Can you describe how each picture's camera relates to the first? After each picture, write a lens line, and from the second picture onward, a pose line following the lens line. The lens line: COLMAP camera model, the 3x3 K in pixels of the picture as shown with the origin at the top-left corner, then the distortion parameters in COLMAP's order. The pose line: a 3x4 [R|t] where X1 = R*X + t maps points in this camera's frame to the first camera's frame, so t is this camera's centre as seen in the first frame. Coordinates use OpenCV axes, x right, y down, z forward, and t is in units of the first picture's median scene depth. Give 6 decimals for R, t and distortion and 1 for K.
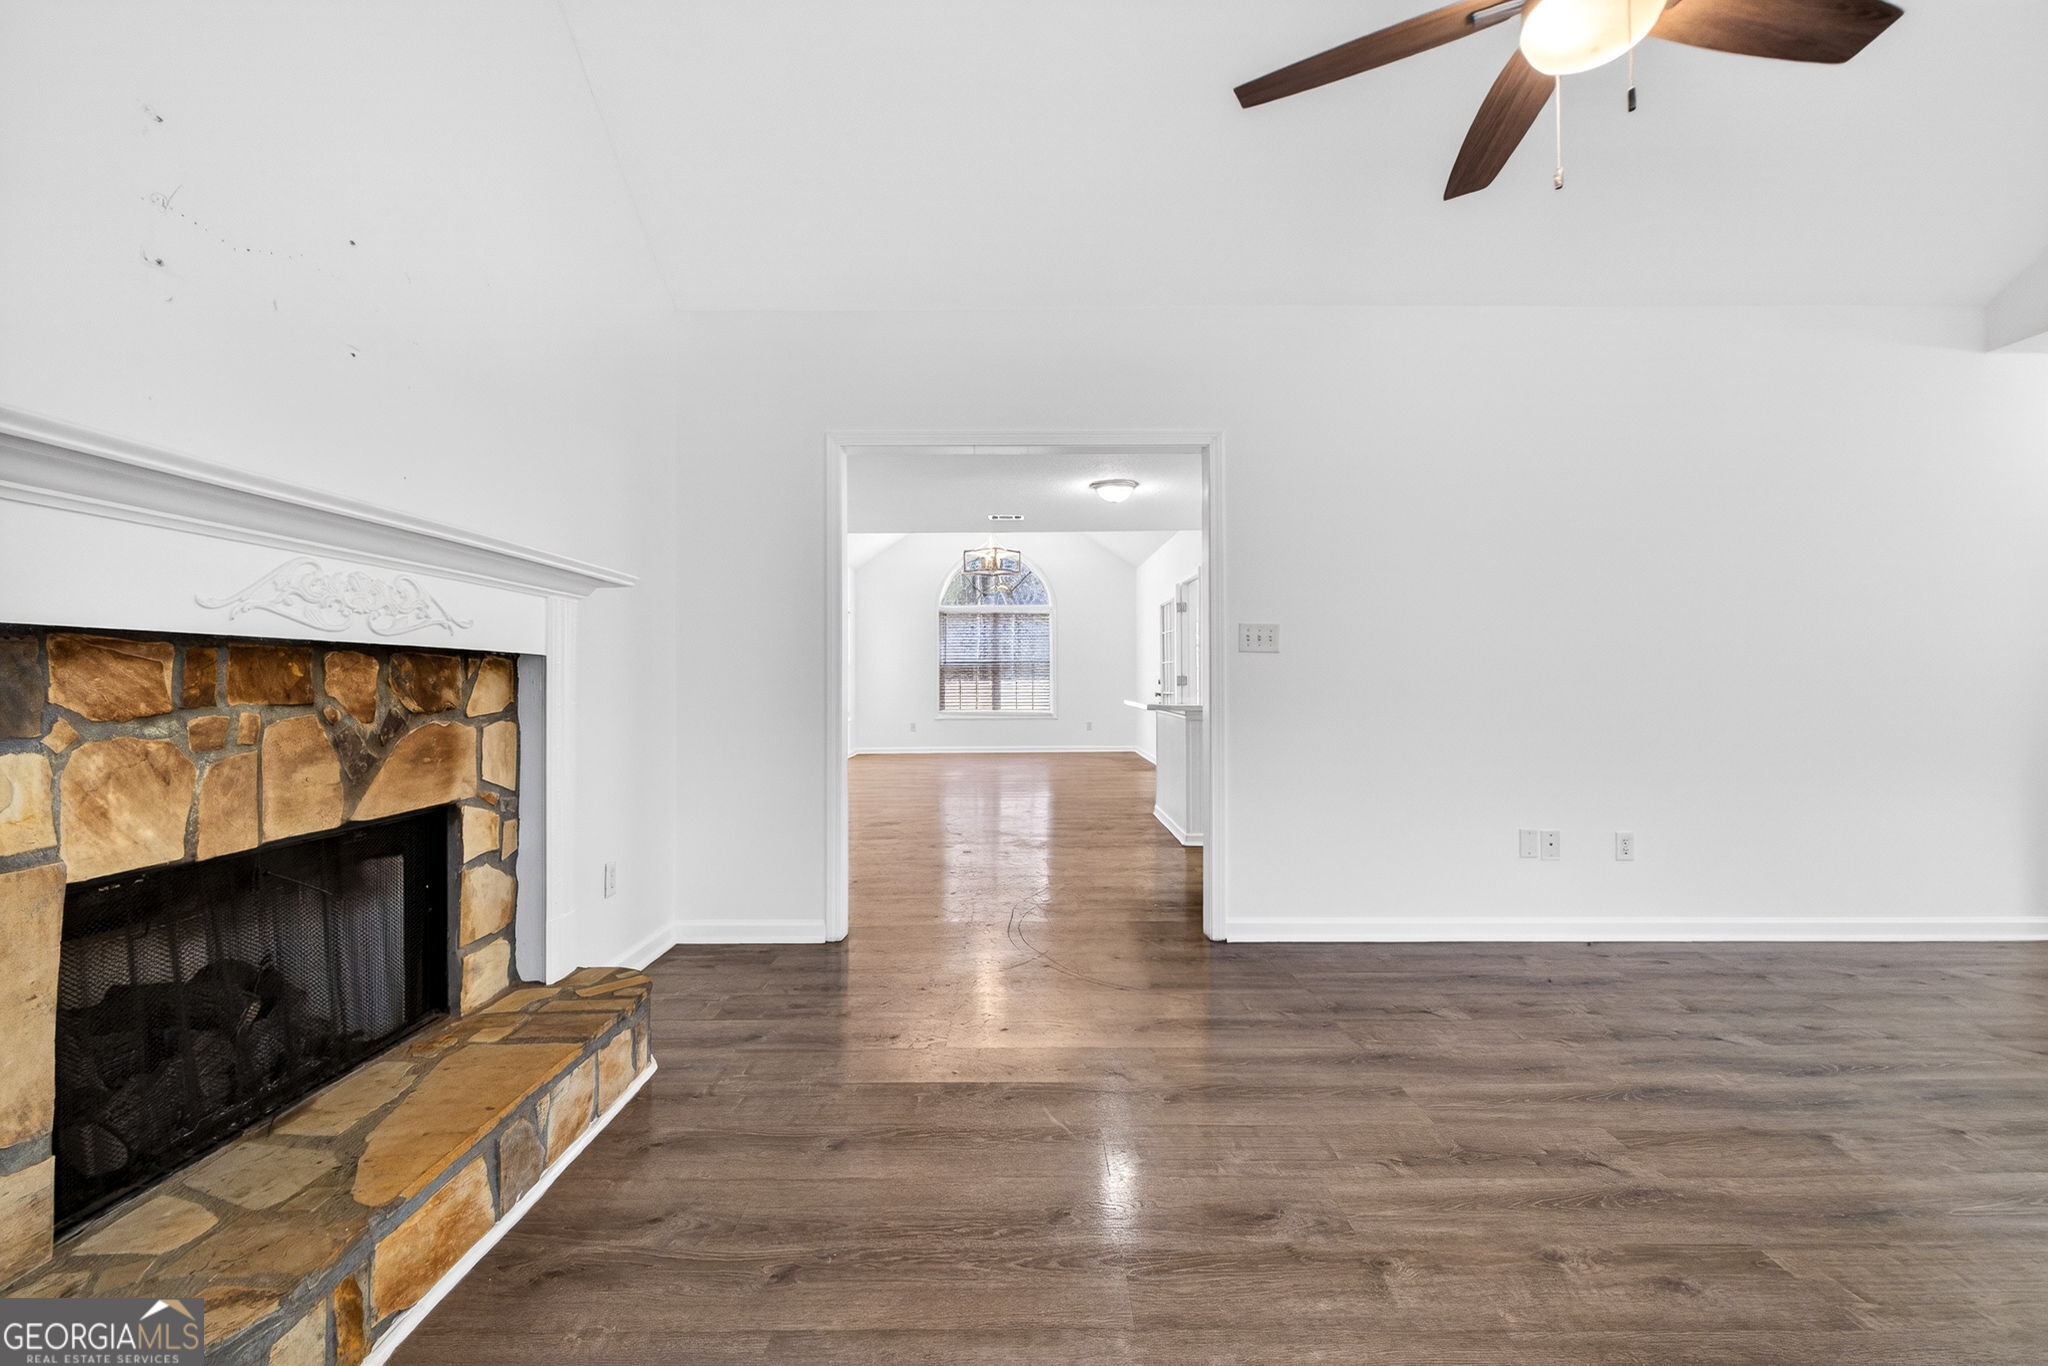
lens RADIAL K [[851.4, 0, 1024.1], [0, 851.4, 682.7], [0, 0, 1]] dist [-0.000285, -0.004329]
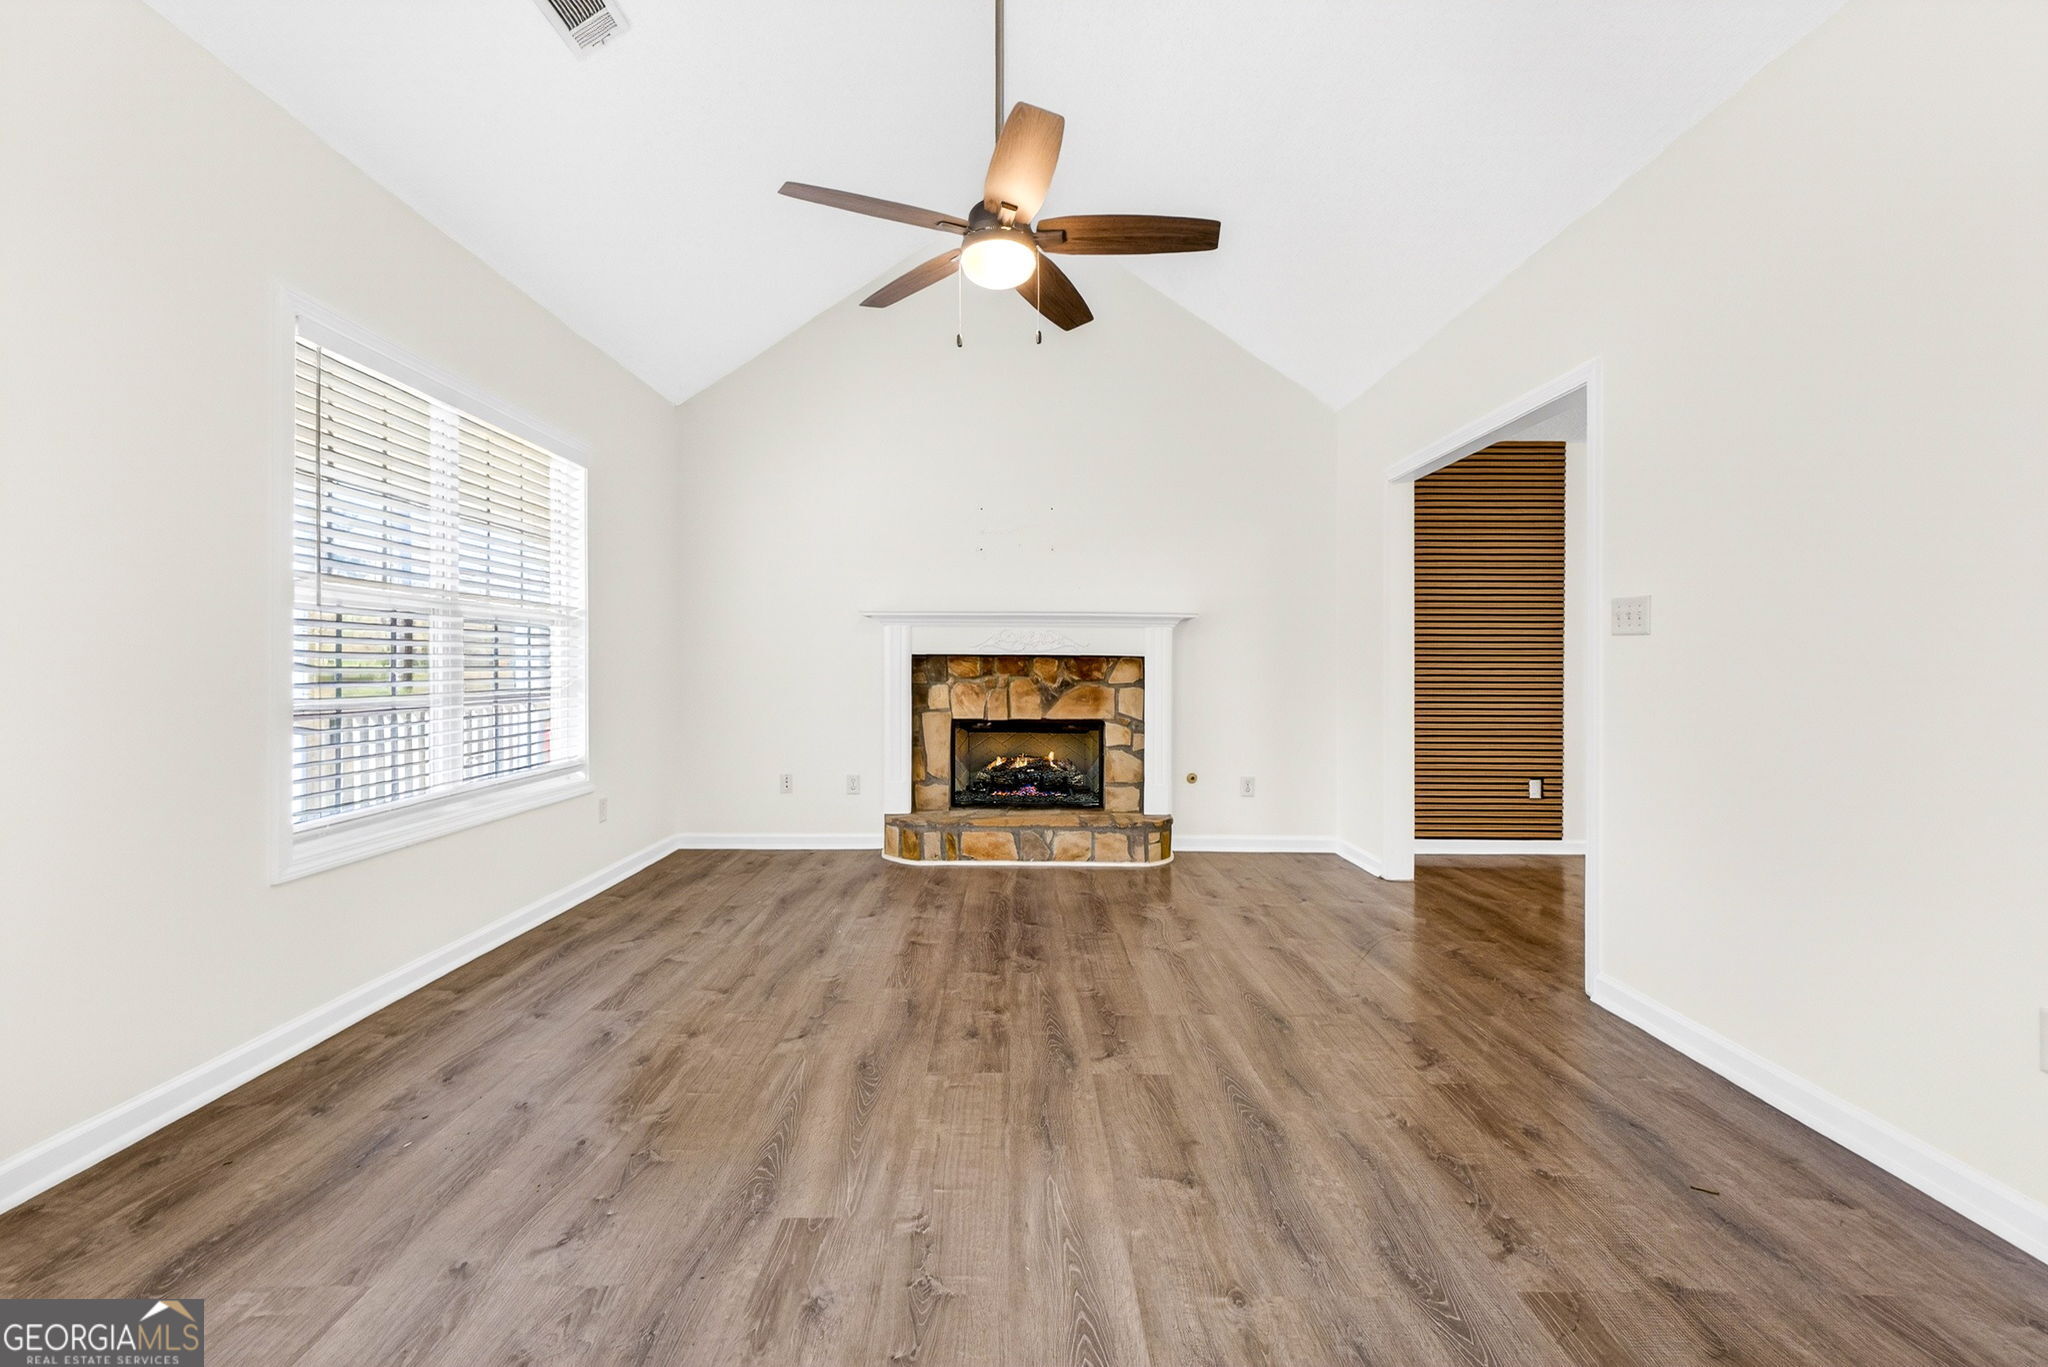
lens RADIAL K [[852.0, 0, 1011.4], [0, 852.0, 659.7], [0, 0, 1]] dist [-0.002051, -0.000355]
pose [[0.007199, -0.007305, -0.999947, 1.837348], [-0.008523, 0.999937, -0.007366, -0.005946], [0.999938, 0.008575, 0.007136, 0.798192]]
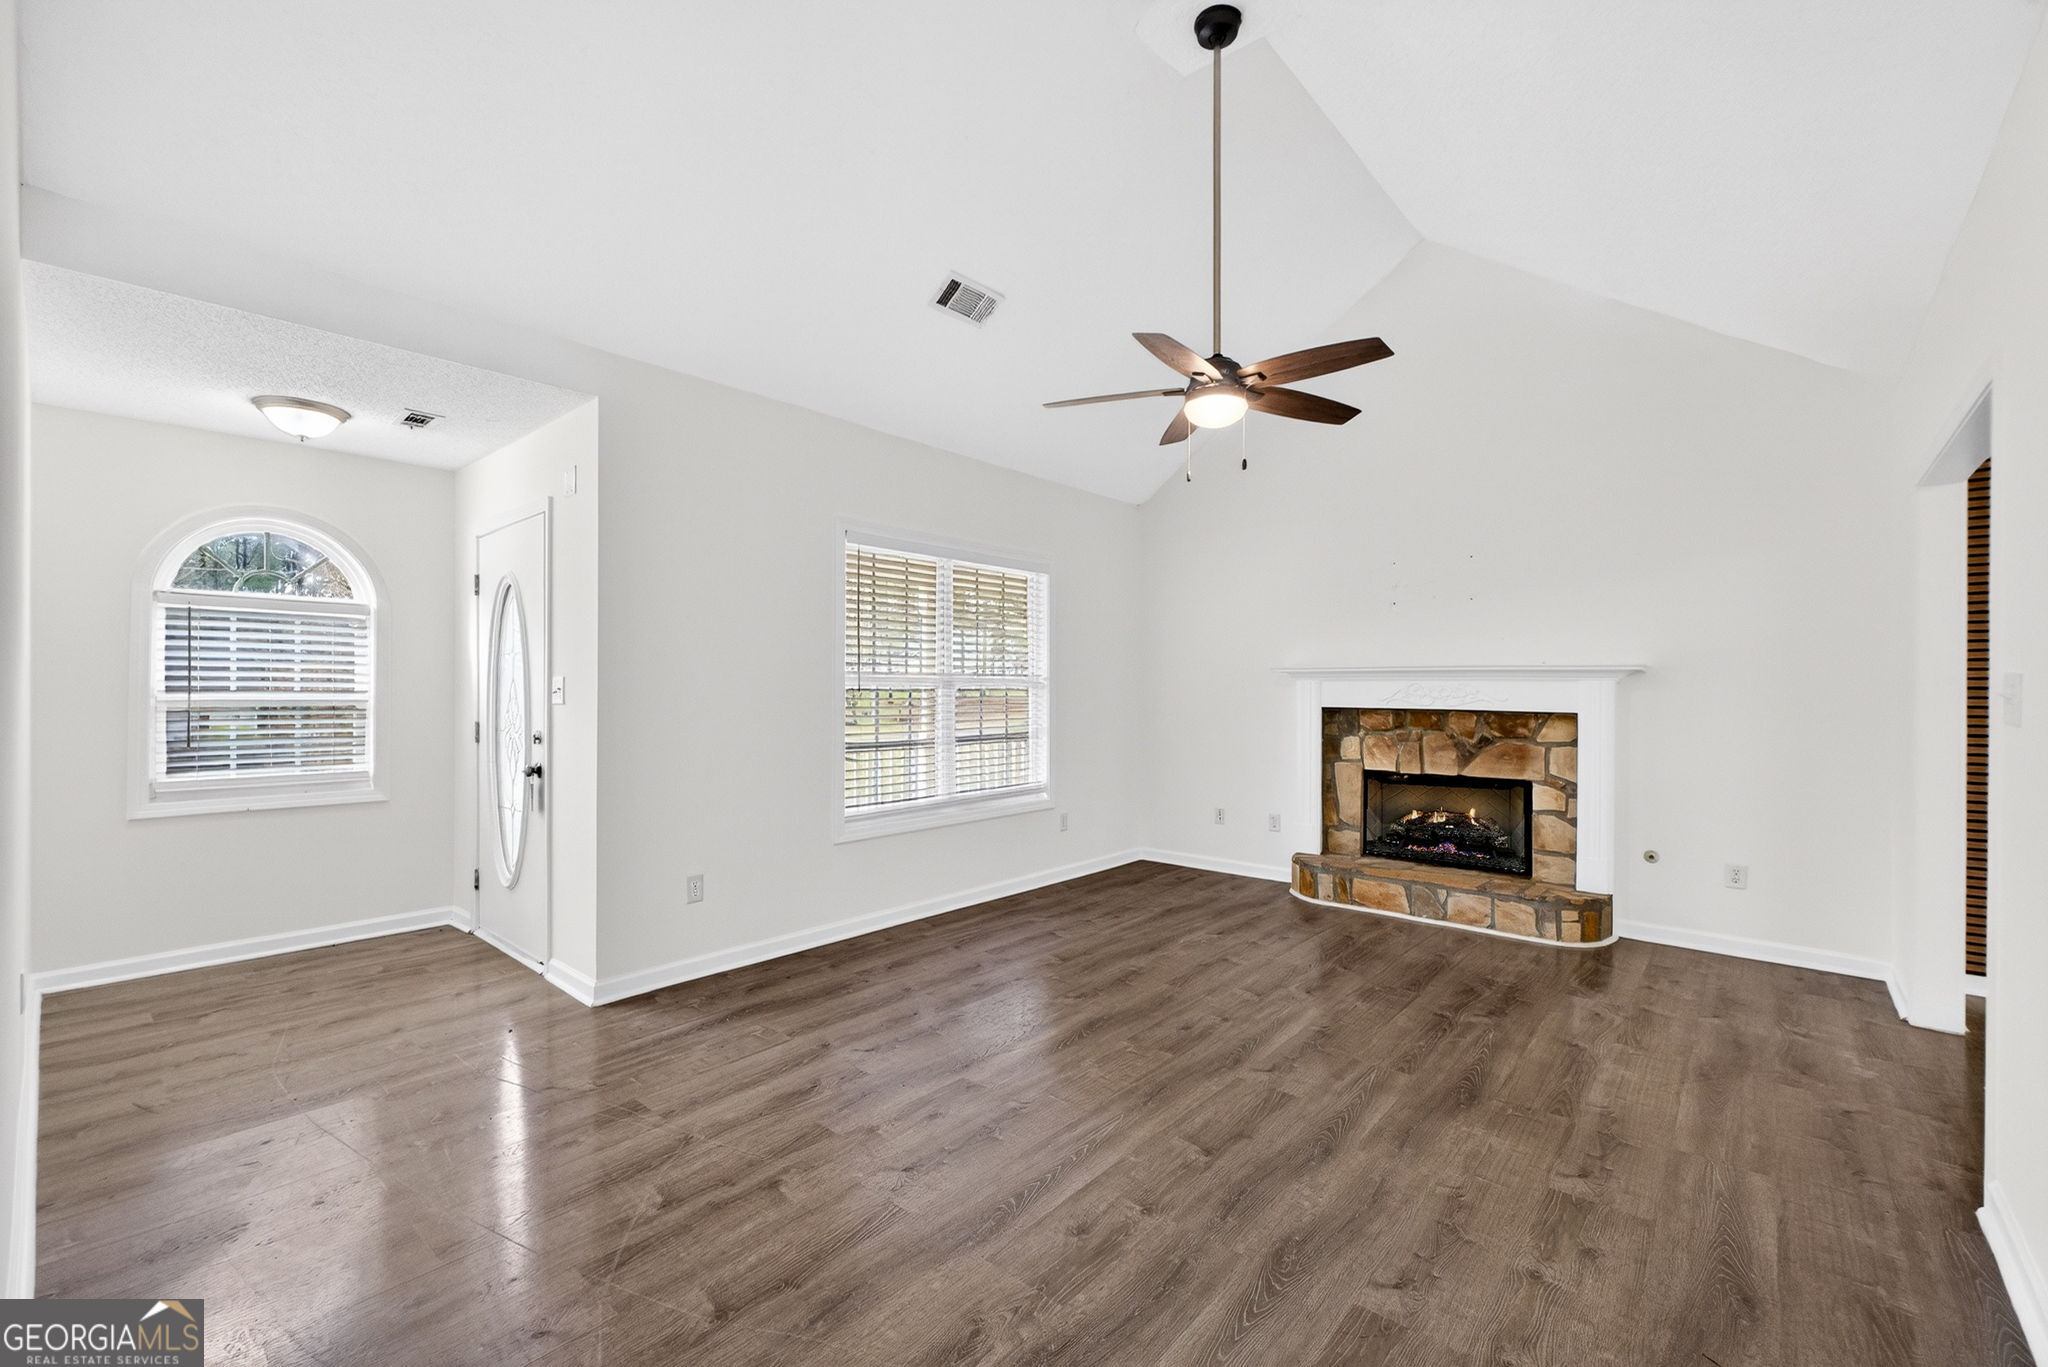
lens RADIAL K [[851.4, 0, 1024.1], [0, 851.4, 683.2], [0, 0, 1]] dist [-0.000285, -0.004329]
pose [[-0.647116, -0.006400, -0.762364, 1.993035], [-0.008481, 0.999963, -0.001195, -0.103130], [0.762344, 0.005692, -0.647147, 1.551622]]
